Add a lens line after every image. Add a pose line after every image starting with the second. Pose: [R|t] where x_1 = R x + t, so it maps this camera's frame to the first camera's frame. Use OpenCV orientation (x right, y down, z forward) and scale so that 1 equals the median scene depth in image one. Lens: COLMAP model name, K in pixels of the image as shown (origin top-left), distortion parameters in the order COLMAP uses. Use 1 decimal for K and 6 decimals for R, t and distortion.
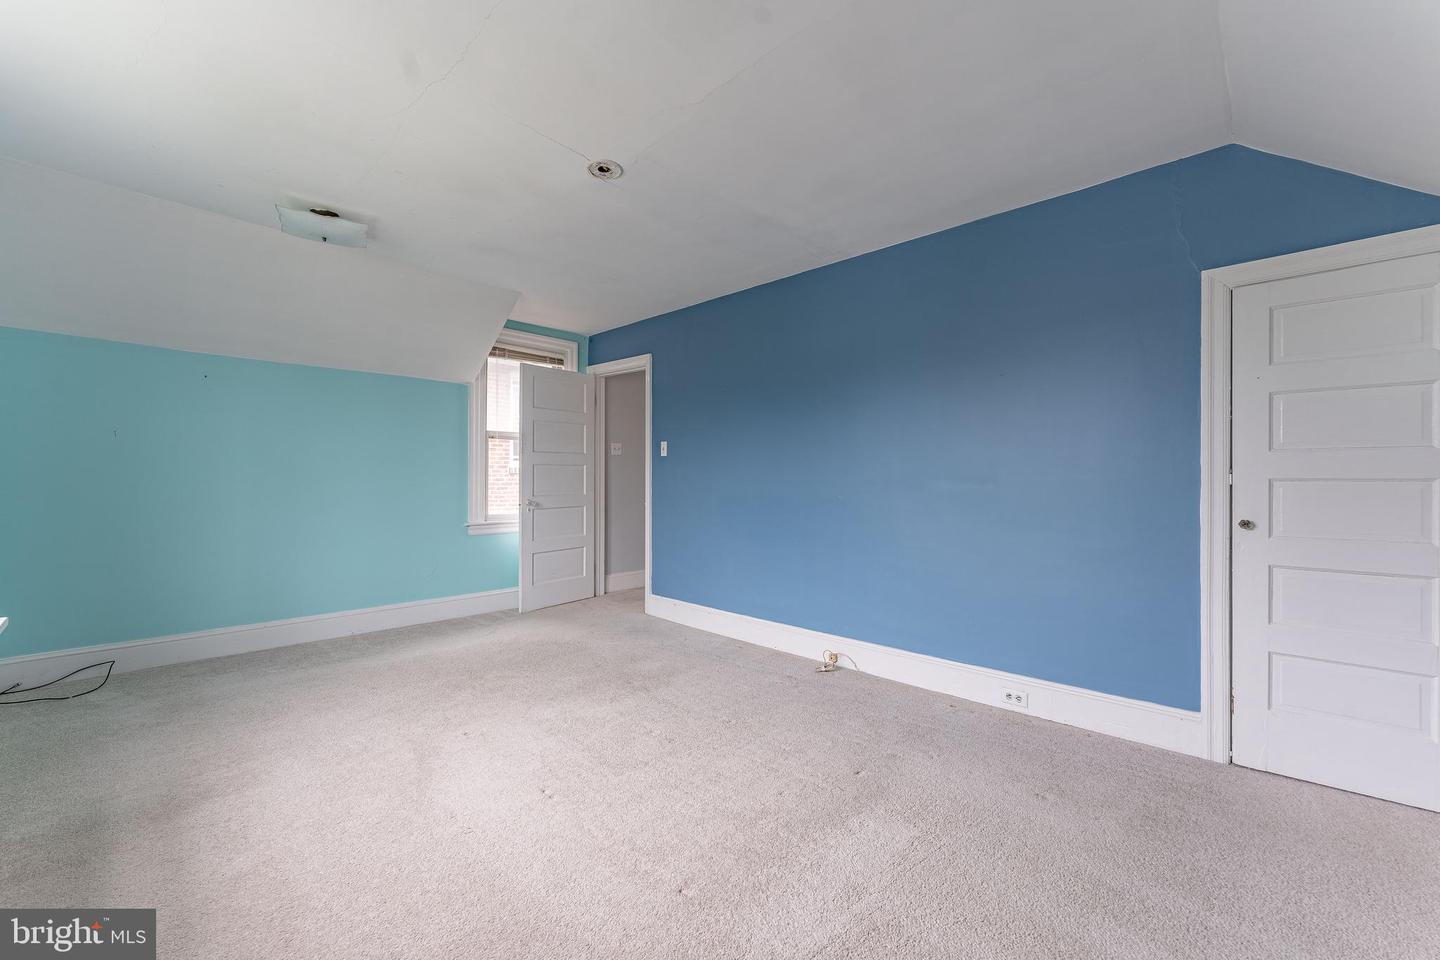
lens RADIAL K [[586.6, 0, 710.6], [0, 586.6, 482.1], [0, 0, 1]] dist [-0.001958, -0.000430]
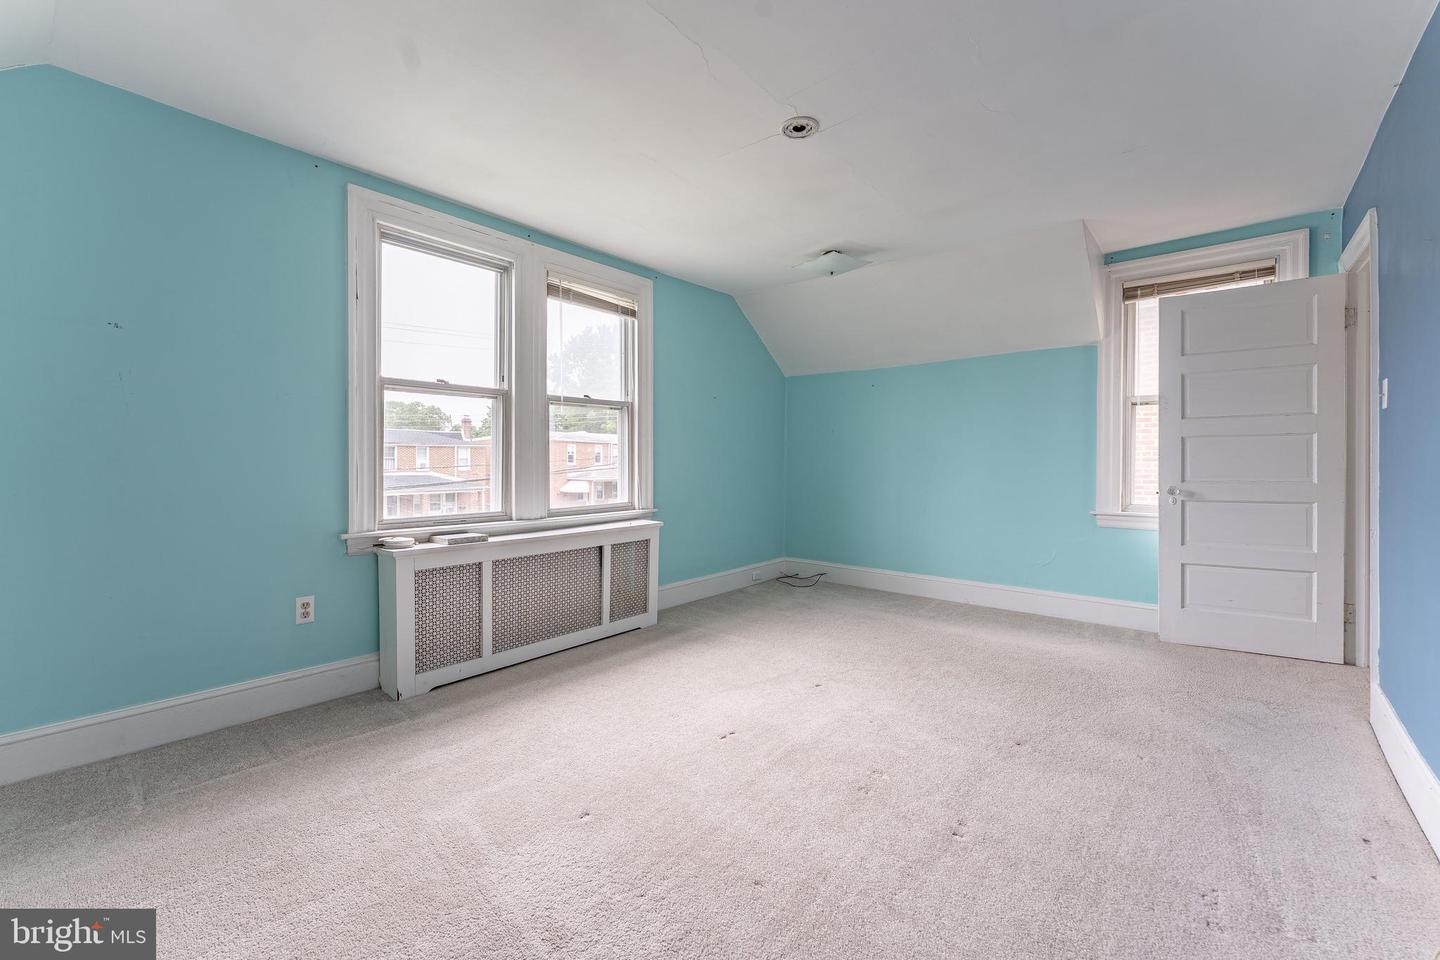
lens RADIAL K [[574.7, 0, 710.3], [0, 574.7, 469.1], [0, 0, 1]] dist [-0.001662, -0.000261]
pose [[0.043308, 0.006086, -0.999043, 0.368614], [-0.000627, 0.999981, 0.006064, 0.005014], [0.999062, 0.000363, 0.043311, 0.409720]]
